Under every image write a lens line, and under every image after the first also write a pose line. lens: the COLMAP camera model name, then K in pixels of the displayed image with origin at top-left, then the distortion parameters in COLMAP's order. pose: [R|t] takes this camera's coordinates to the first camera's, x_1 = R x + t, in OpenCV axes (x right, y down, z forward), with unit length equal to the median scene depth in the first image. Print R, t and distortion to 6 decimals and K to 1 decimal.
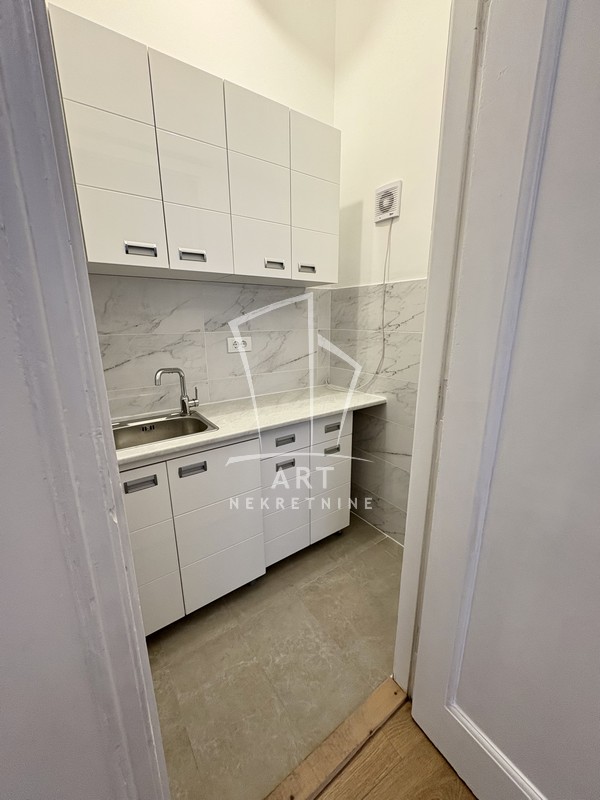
lens RADIAL K [[318.6, 0, 300.0], [0, 318.6, 400.0], [0, 0, 1]] dist [0.001339, 0.000018]
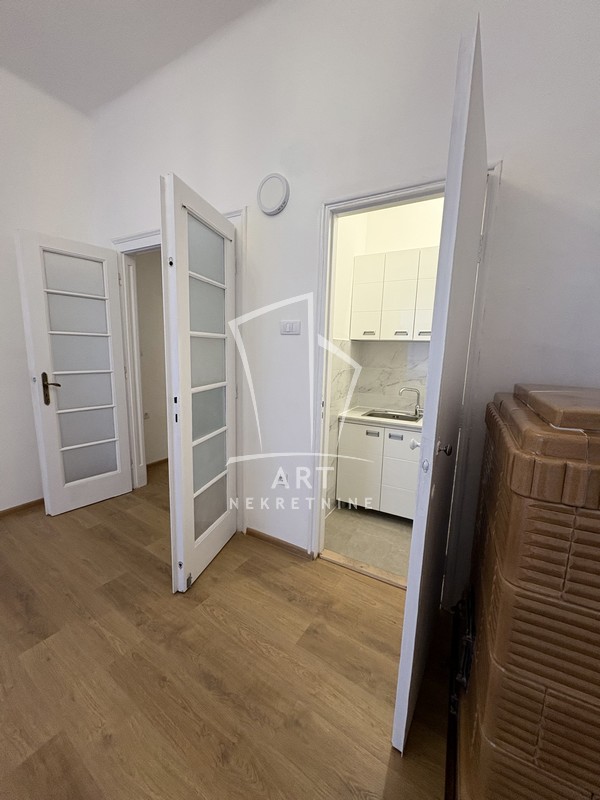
lens RADIAL K [[318.6, 0, 300.0], [0, 318.6, 400.0], [0, 0, 1]] dist [0.001339, 0.000018]
pose [[0.423837, 0.156476, -0.892120, 0.970766], [-0.249579, 0.967009, 0.051039, 0.033852], [0.870674, 0.201022, 0.448907, -0.399406]]
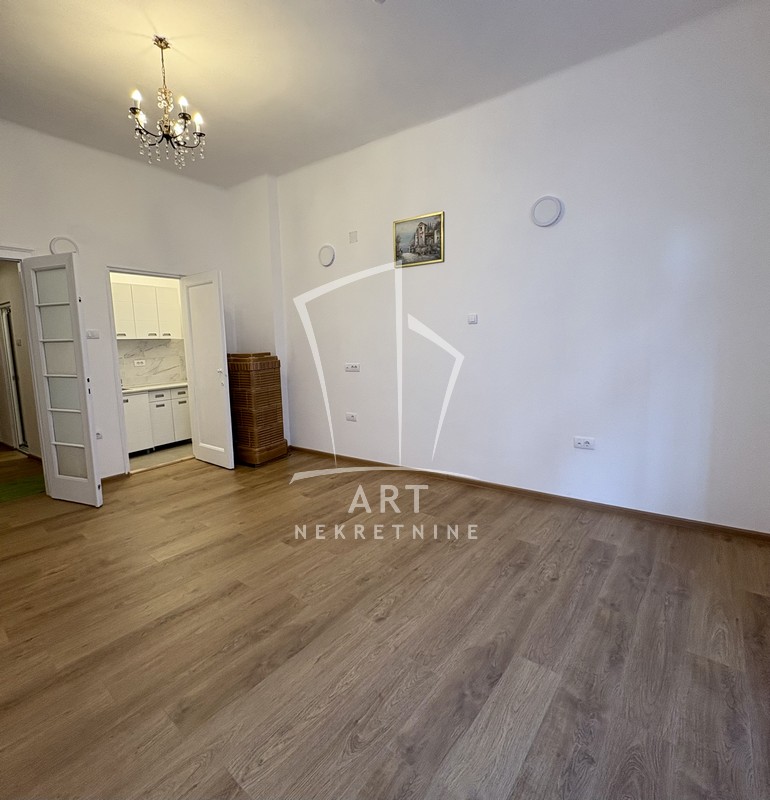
lens RADIAL K [[410.0, 0, 383.7], [0, 410.0, 386.5], [0, 0, 1]] dist [-0.000080, 0.000608]
pose [[0.942250, -0.059958, 0.329498, 0.626325], [0.105454, 0.986915, -0.121977, 0.693313], [-0.317873, 0.149680, 0.936244, -2.988438]]
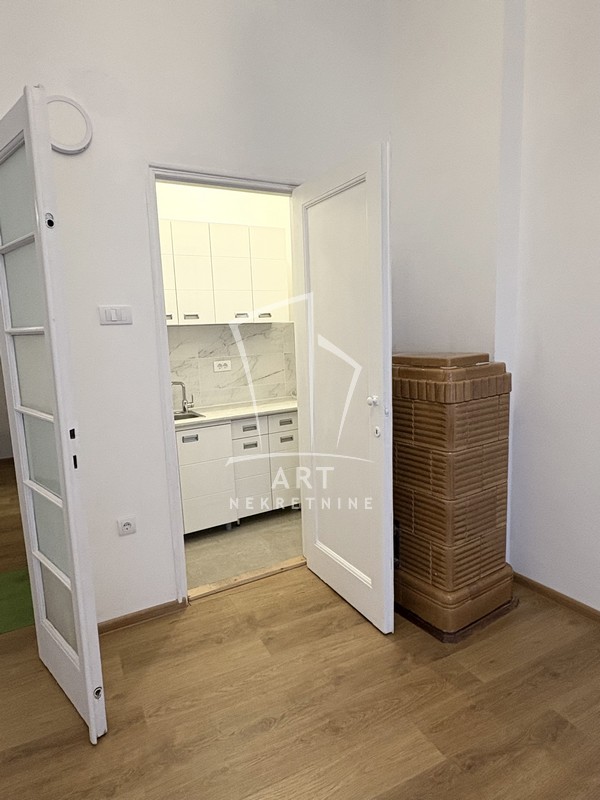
lens RADIAL K [[488.6, 0, 300.0], [0, 488.6, 400.0], [0, 0, 1]] dist [-0.000269, 0.001544]
pose [[0.995463, -0.021766, -0.092628, 0.413796], [0.012290, 0.994743, -0.101667, 0.236859], [0.094354, 0.100068, 0.990497, -1.298736]]
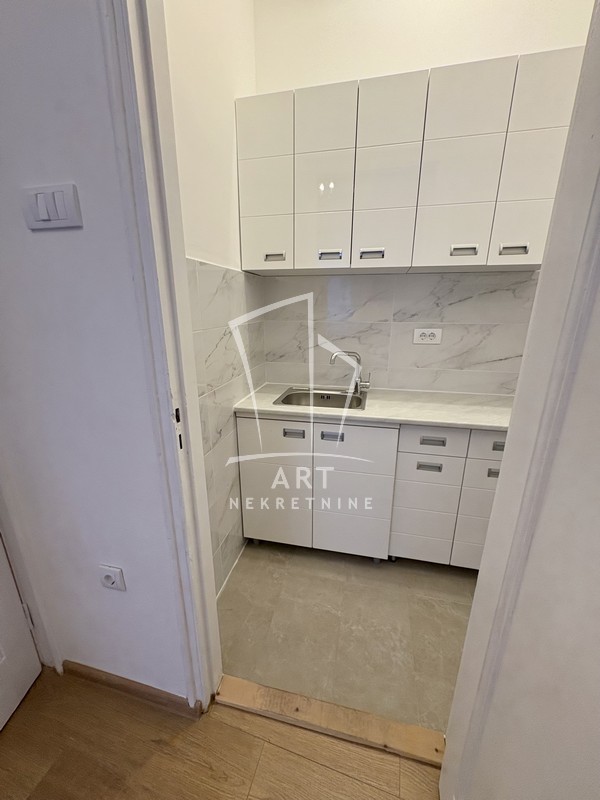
lens RADIAL K [[318.6, 0, 300.0], [0, 318.6, 400.0], [0, 0, 1]] dist [0.001339, 0.000018]
pose [[0.663167, 0.217384, -0.716208, 0.346315], [-0.187971, 0.974598, 0.121761, -0.033780], [0.724484, 0.053878, 0.687183, 0.061013]]
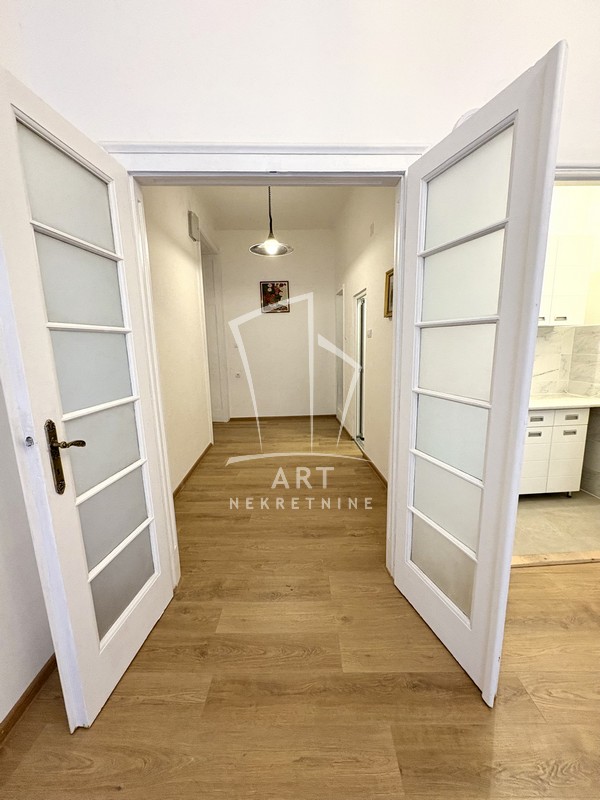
lens RADIAL K [[318.6, 0, 300.0], [0, 318.6, 400.0], [0, 0, 1]] dist [0.001339, 0.000018]
pose [[0.846728, 0.076399, -0.526512, -0.232168], [-0.110205, 0.993358, -0.033090, 0.224879], [0.520486, 0.086042, 0.849524, -1.134743]]
